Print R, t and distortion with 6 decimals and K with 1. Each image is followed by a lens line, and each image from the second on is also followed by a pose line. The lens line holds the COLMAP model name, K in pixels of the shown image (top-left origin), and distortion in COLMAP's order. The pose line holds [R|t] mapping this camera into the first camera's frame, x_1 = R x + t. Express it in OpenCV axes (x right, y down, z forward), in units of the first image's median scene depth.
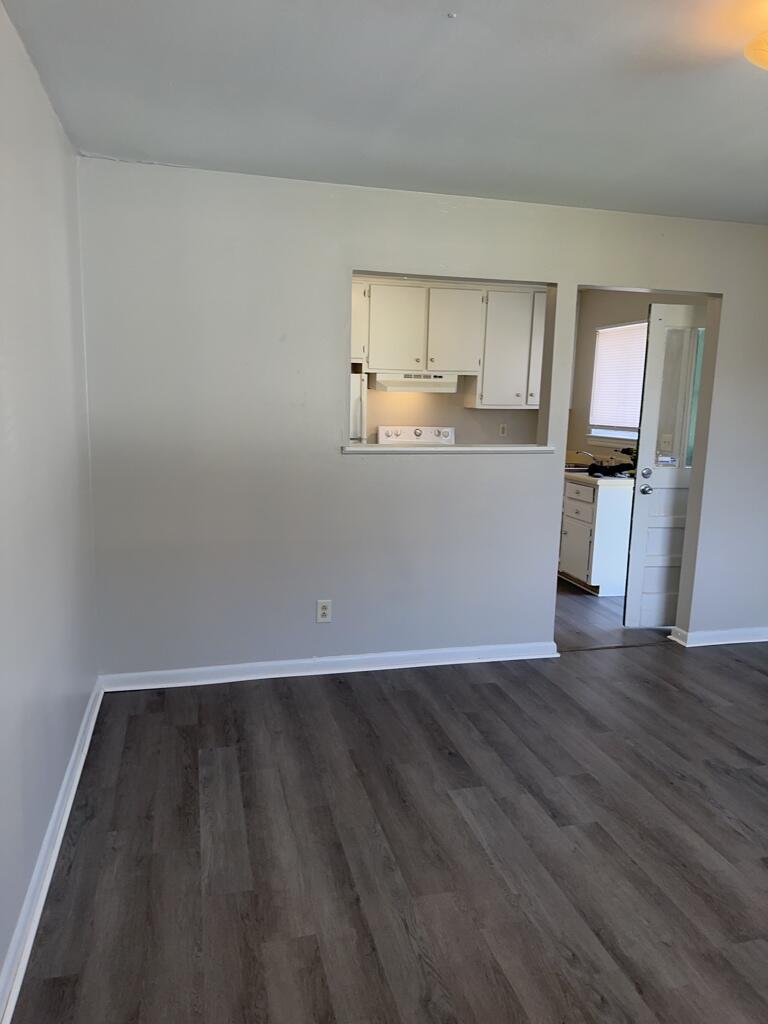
lens RADIAL K [[709.6, 0, 384.0], [0, 709.6, 512.0], [0, 0, 1]] dist [0.073989, -0.129150]
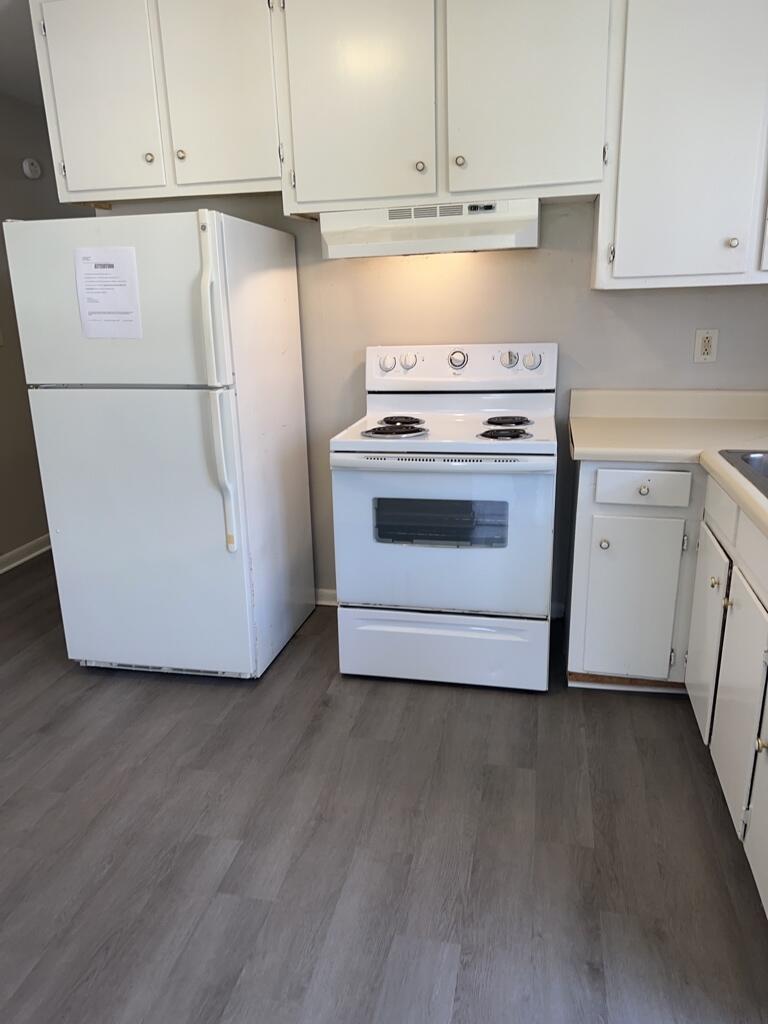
lens RADIAL K [[709.6, 0, 384.0], [0, 709.6, 512.0], [0, 0, 1]] dist [0.073989, -0.129150]
pose [[0.890560, 0.080421, -0.447700, 0.209562], [-0.021161, 0.990506, 0.135833, -0.082091], [0.454374, -0.111494, 0.883806, 0.624867]]
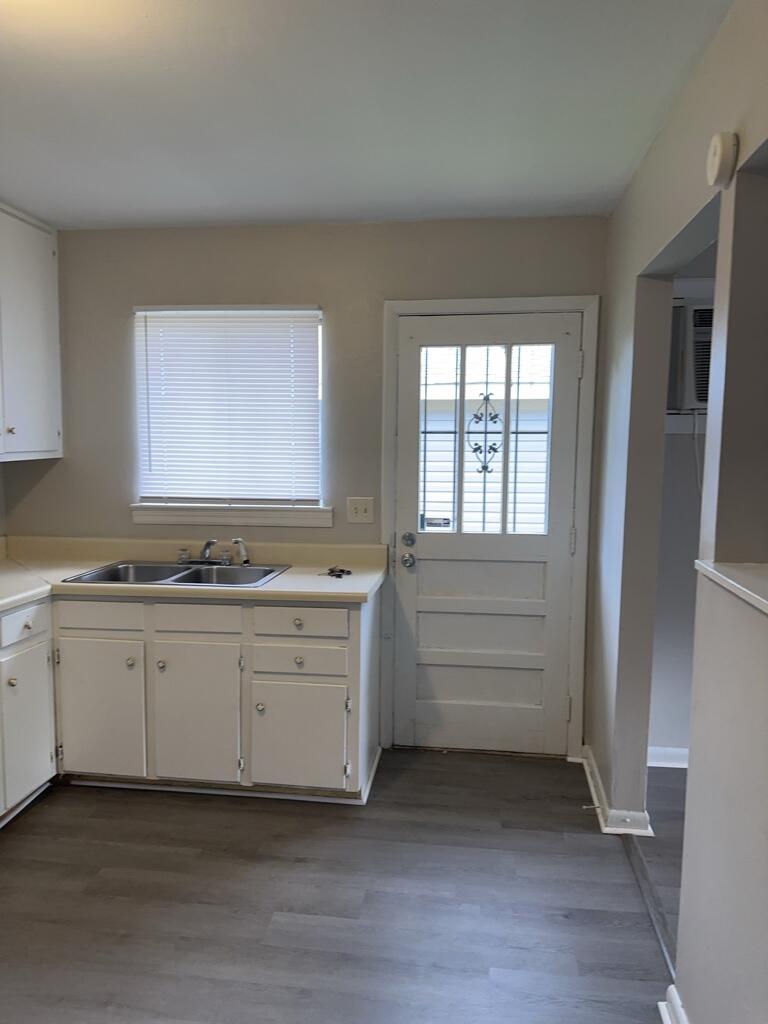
lens RADIAL K [[720.6, 0, 380.3], [0, 720.6, 513.0], [0, 0, 1]] dist [0.108751, -0.184733]
pose [[0.375371, -0.113041, 0.919956, -0.144550], [0.153270, 0.986441, 0.058671, -0.106857], [-0.914114, 0.118978, 0.387607, 0.628111]]
